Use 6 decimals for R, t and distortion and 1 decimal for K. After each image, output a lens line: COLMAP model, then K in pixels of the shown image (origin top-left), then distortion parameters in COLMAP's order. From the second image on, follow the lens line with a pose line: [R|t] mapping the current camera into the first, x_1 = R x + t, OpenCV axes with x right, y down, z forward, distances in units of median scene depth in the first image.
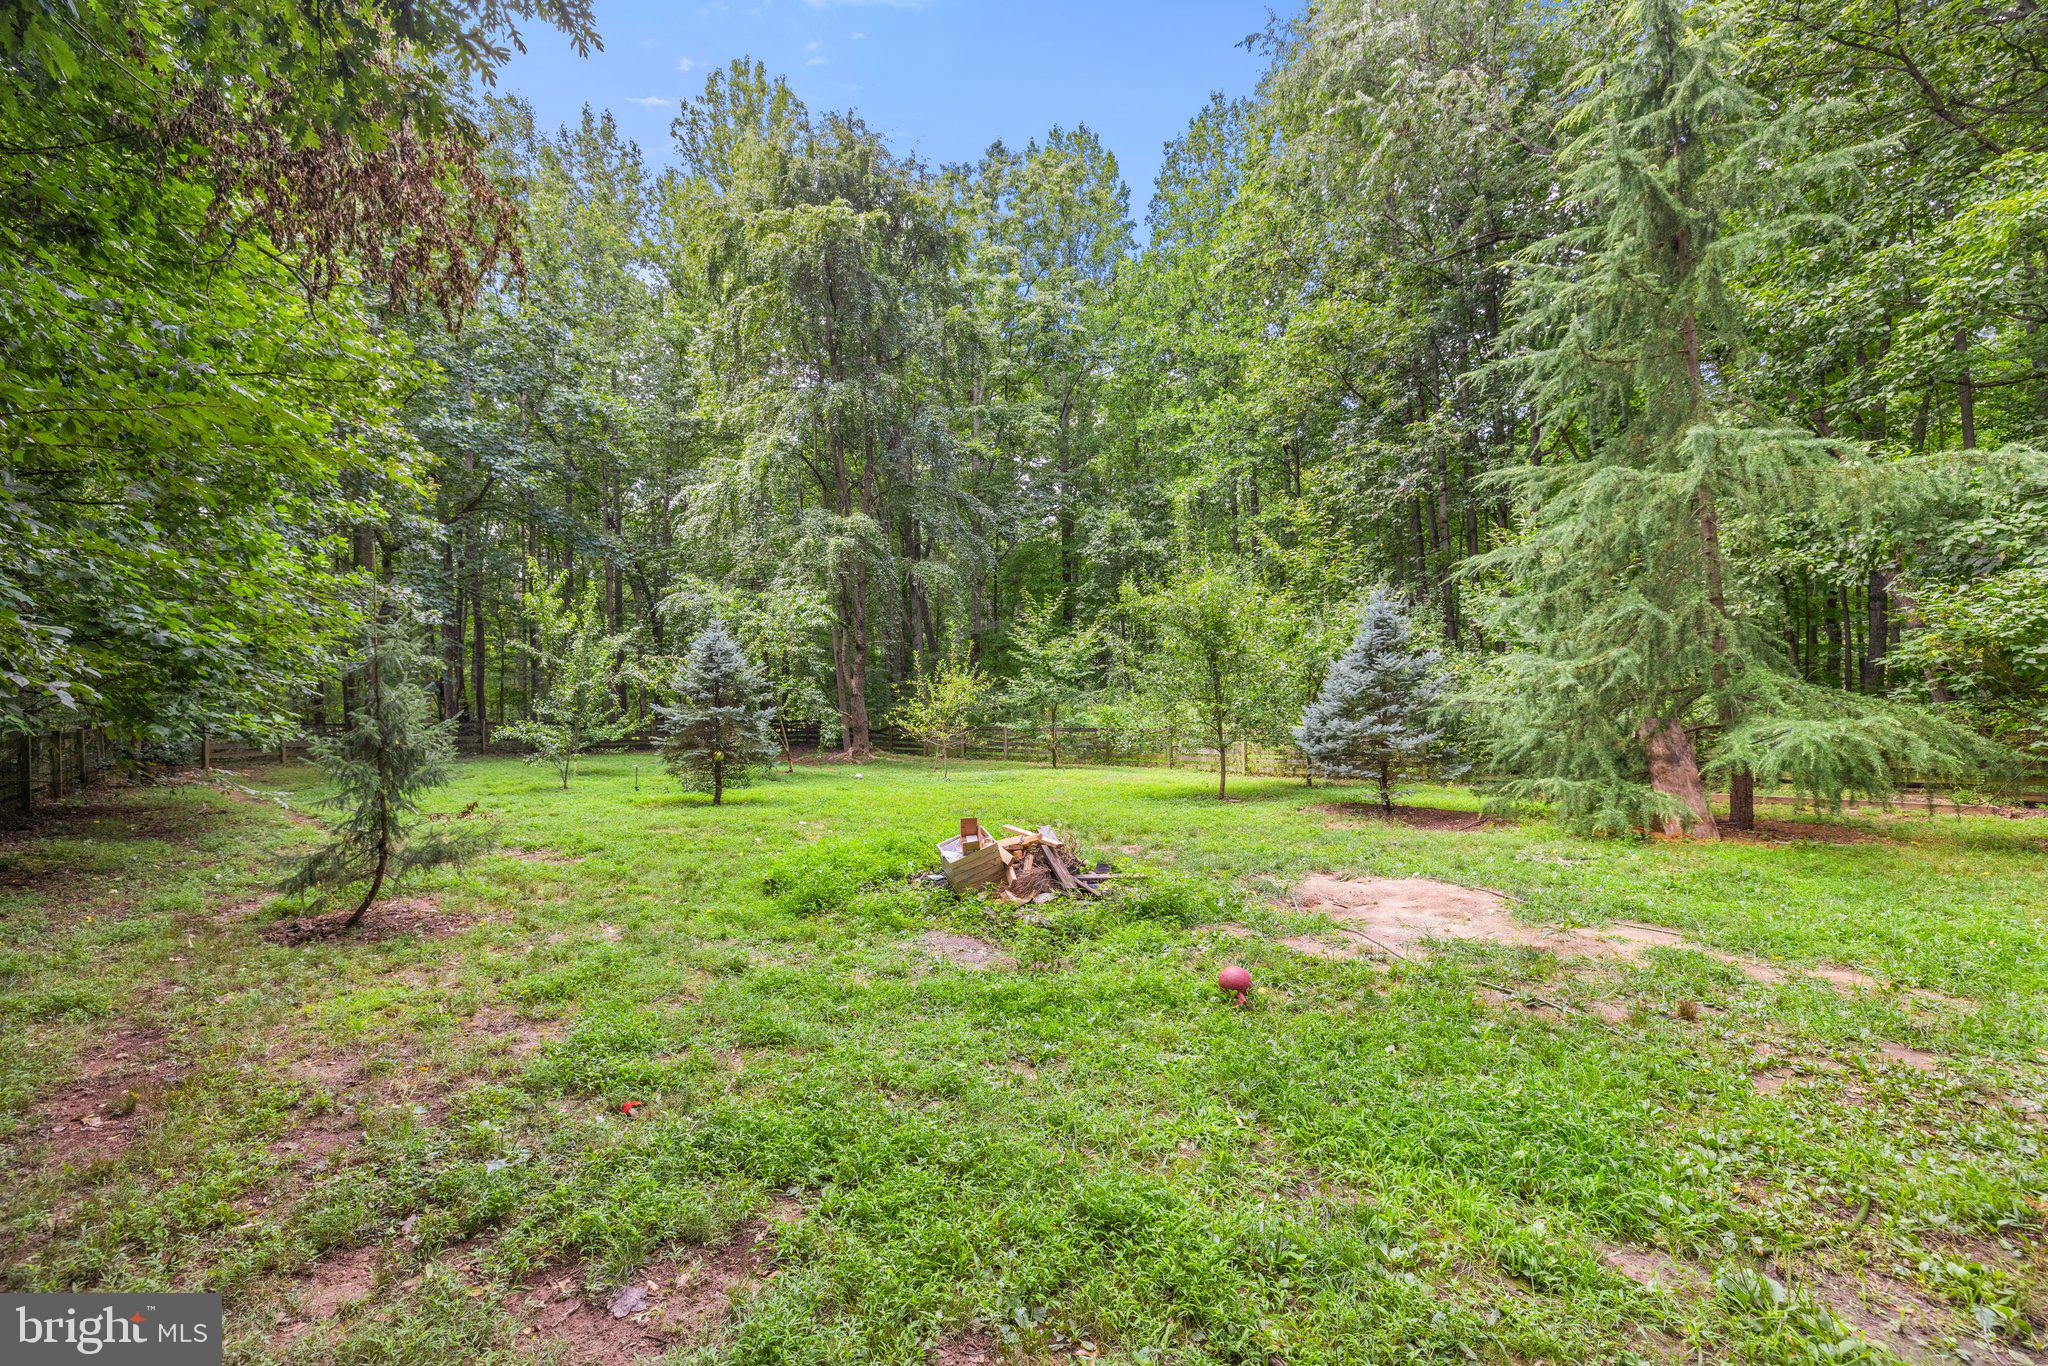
lens RADIAL K [[873.5, 0, 1009.3], [0, 873.5, 689.7], [0, 0, 1]] dist [-0.005418, 0.001866]
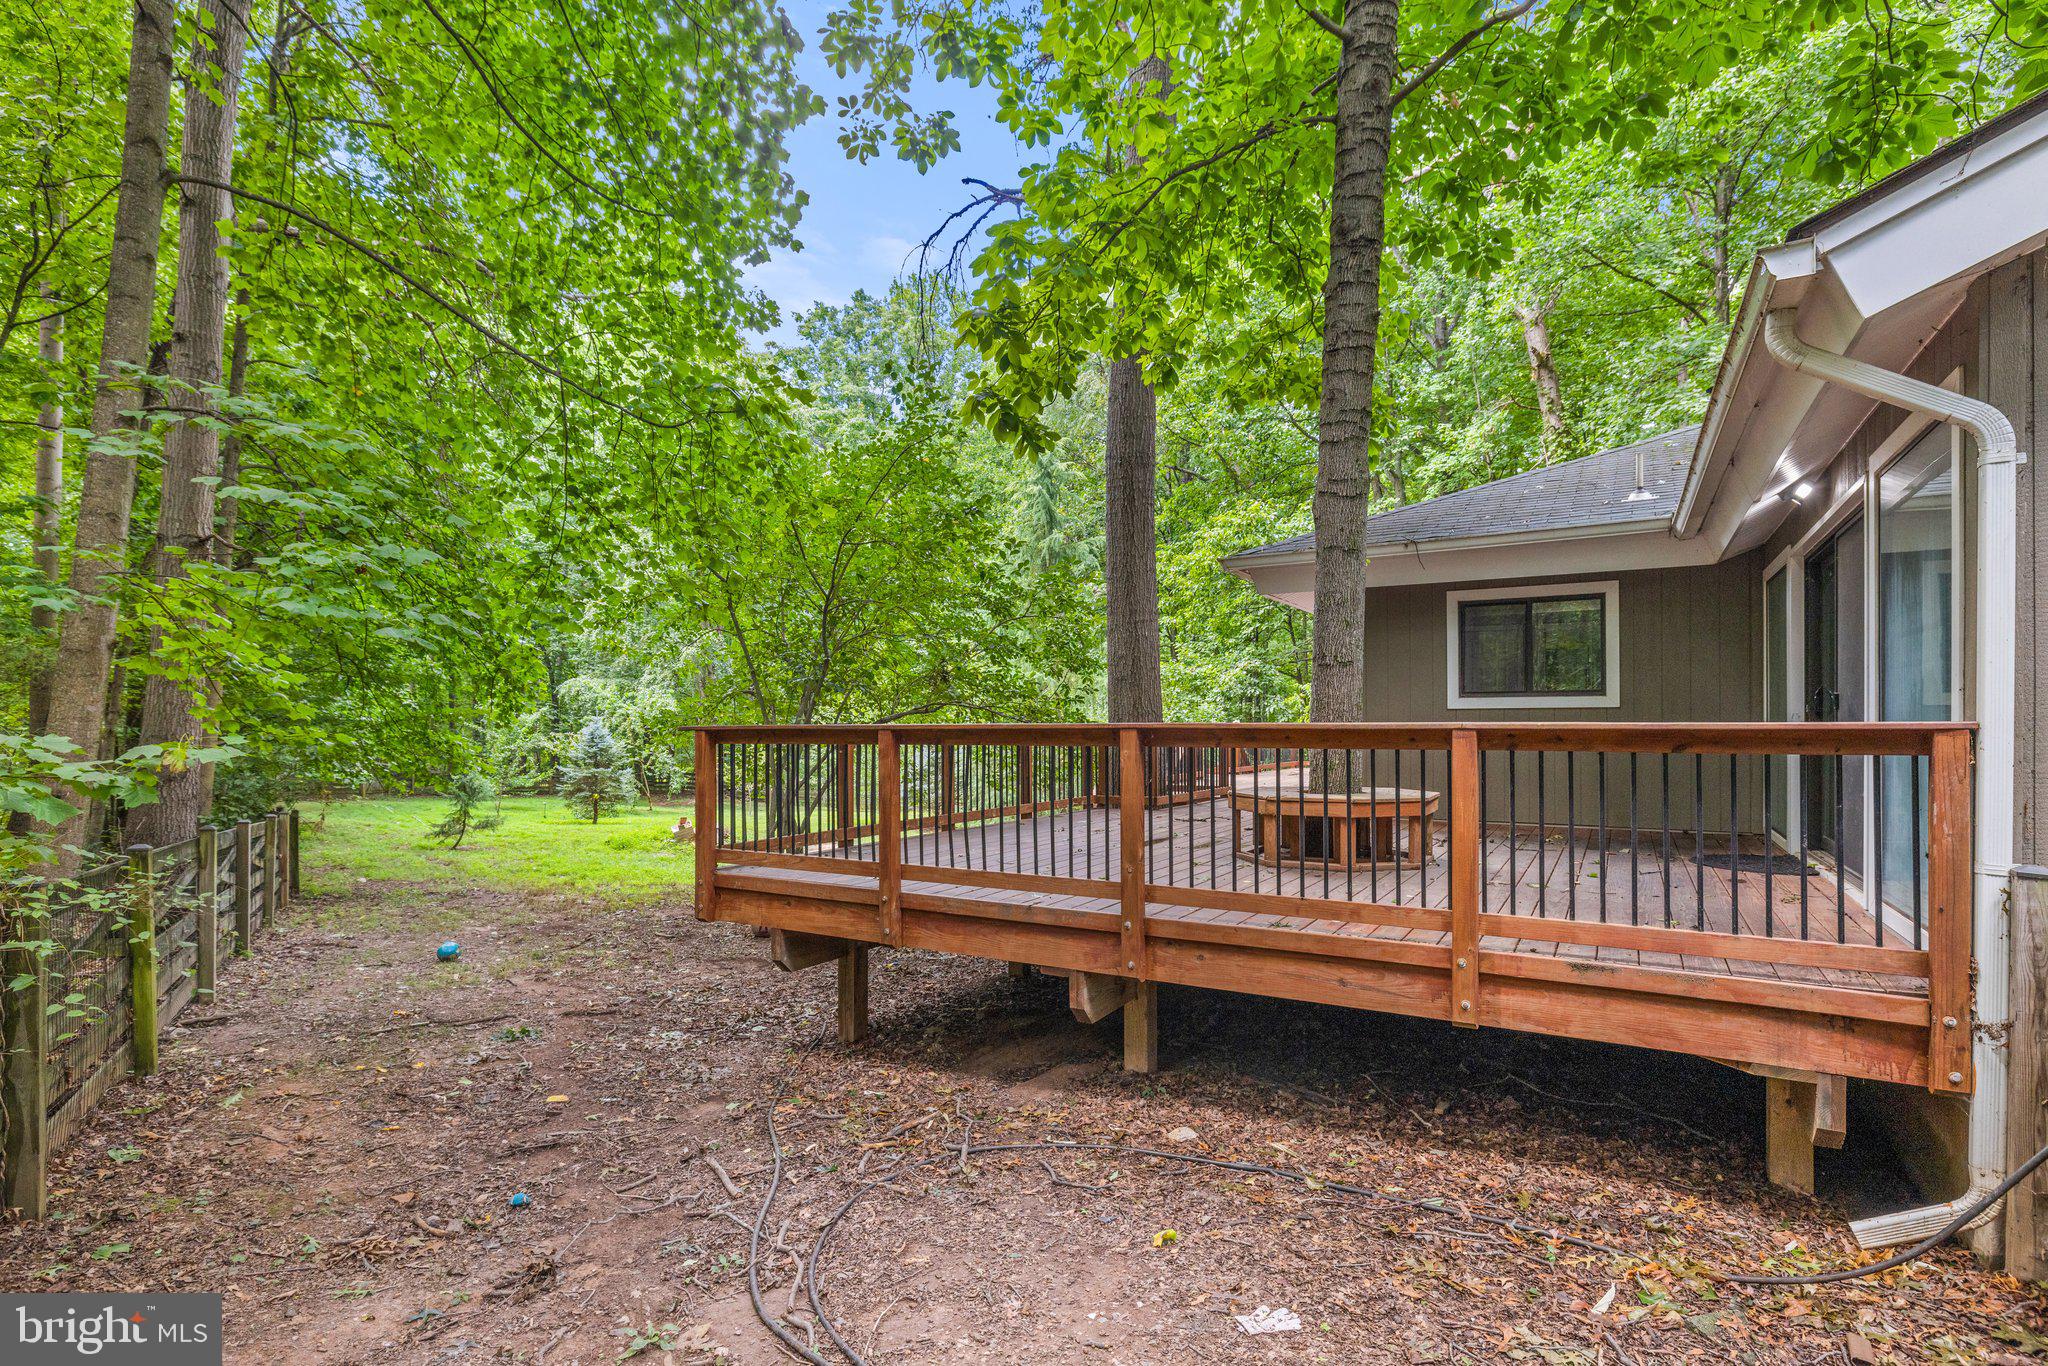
lens RADIAL K [[982.9, 0, 1016.0], [0, 982.9, 720.1], [0, 0, 1]] dist [-0.008296, 0.001962]
pose [[0.997929, 0.019198, 0.061386, 0.262788], [-0.018045, 0.999651, -0.019275, -0.037118], [-0.061735, 0.018128, 0.997928, -0.695859]]
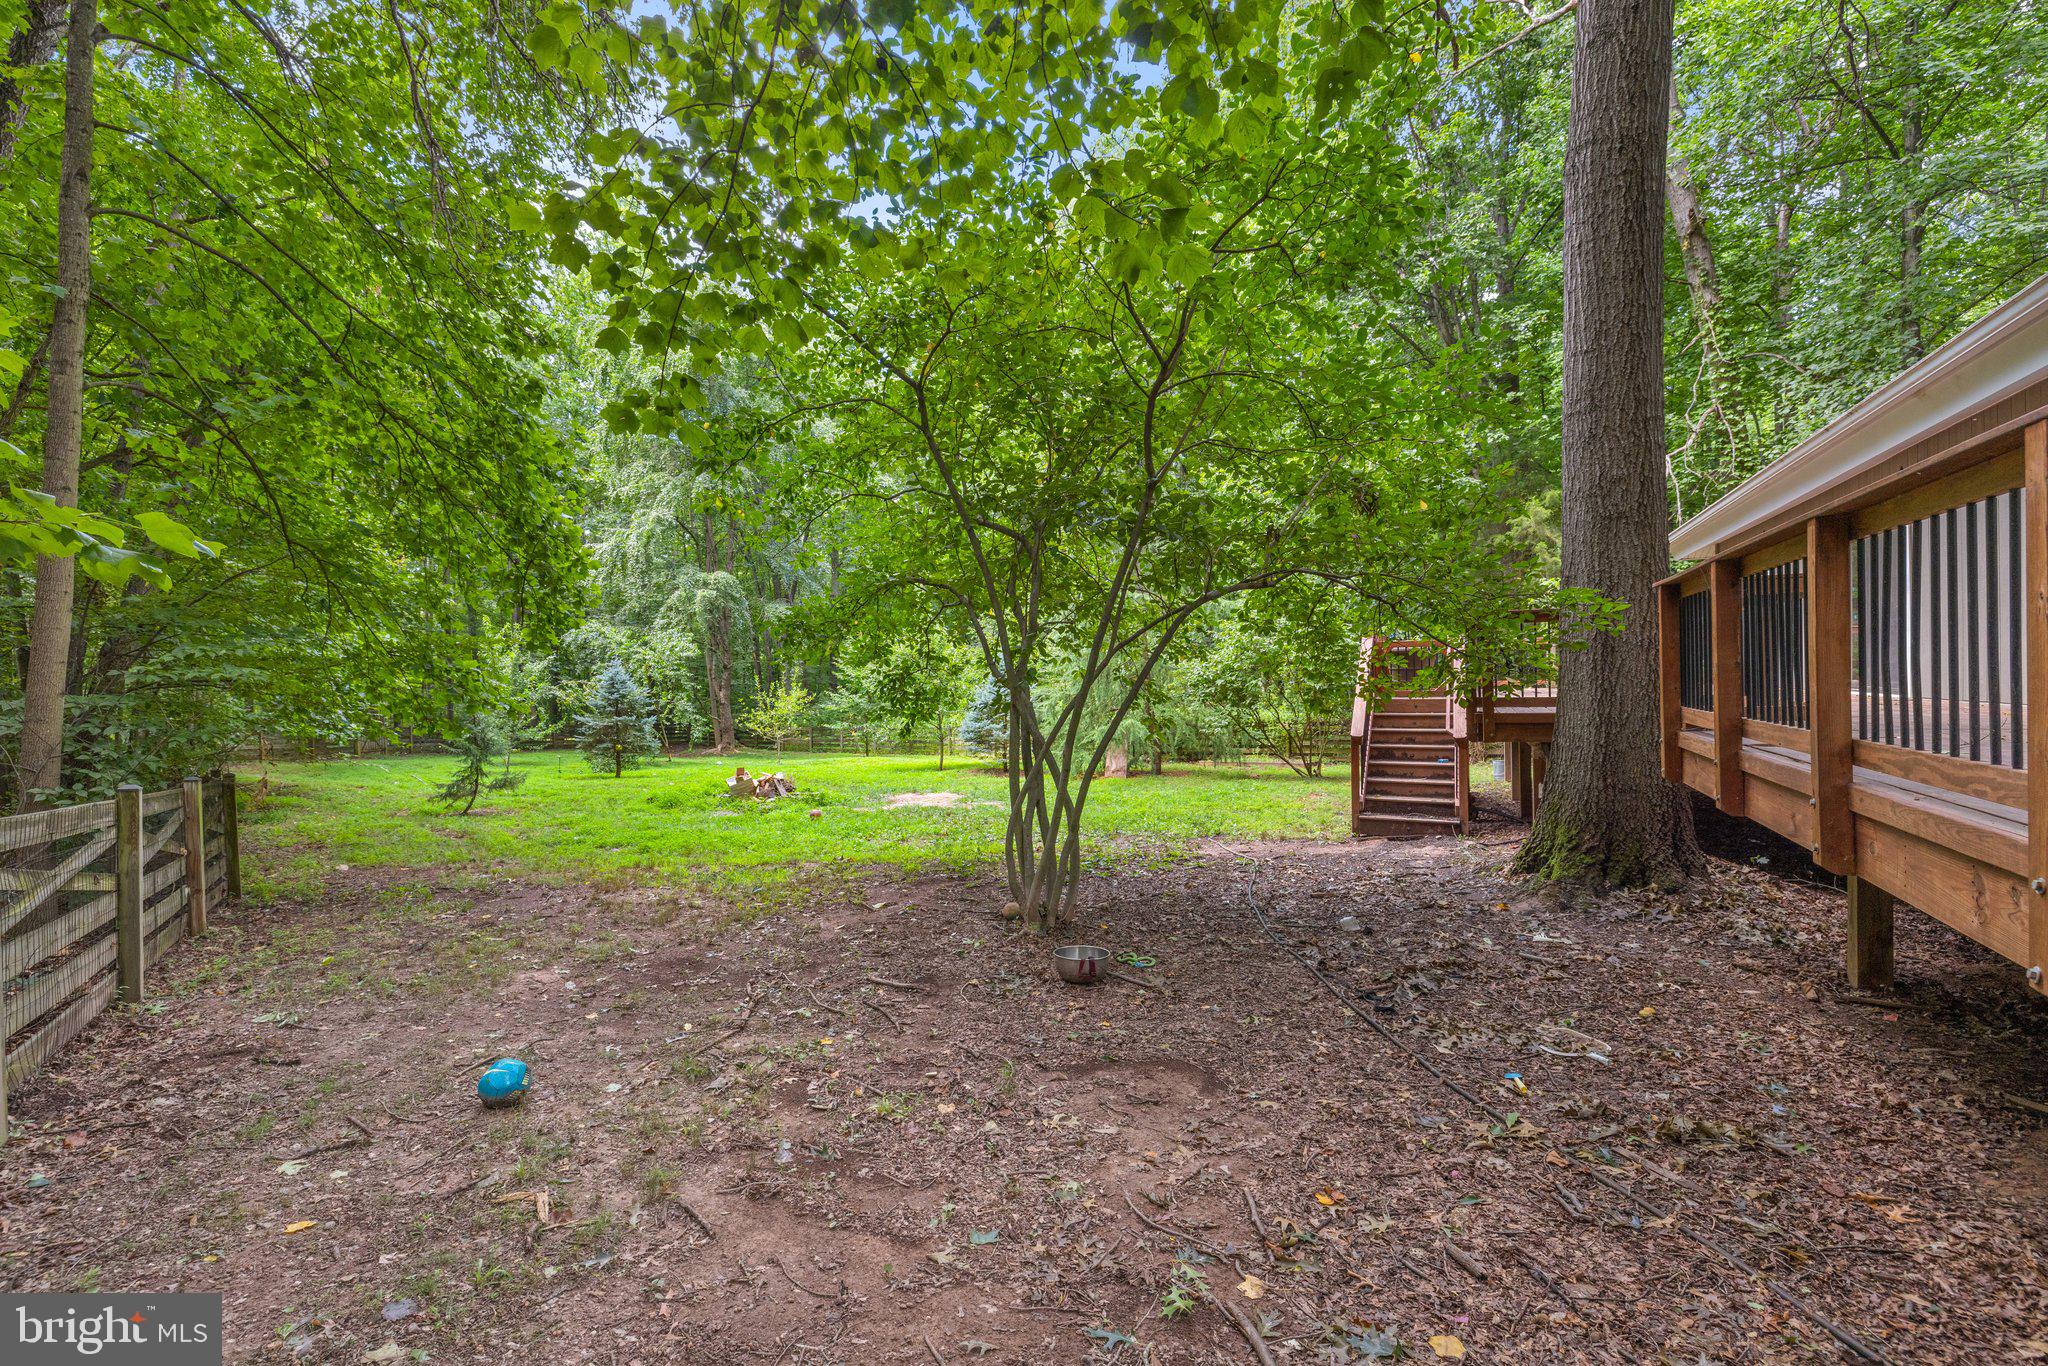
lens RADIAL K [[873.5, 0, 996.6], [0, 873.5, 696.5], [0, 0, 1]] dist [-0.005418, 0.001866]
pose [[0.994741, -0.007909, 0.102117, 0.129130], [0.007145, 0.999944, 0.007852, -0.016708], [-0.102174, -0.007081, 0.994741, -0.442519]]
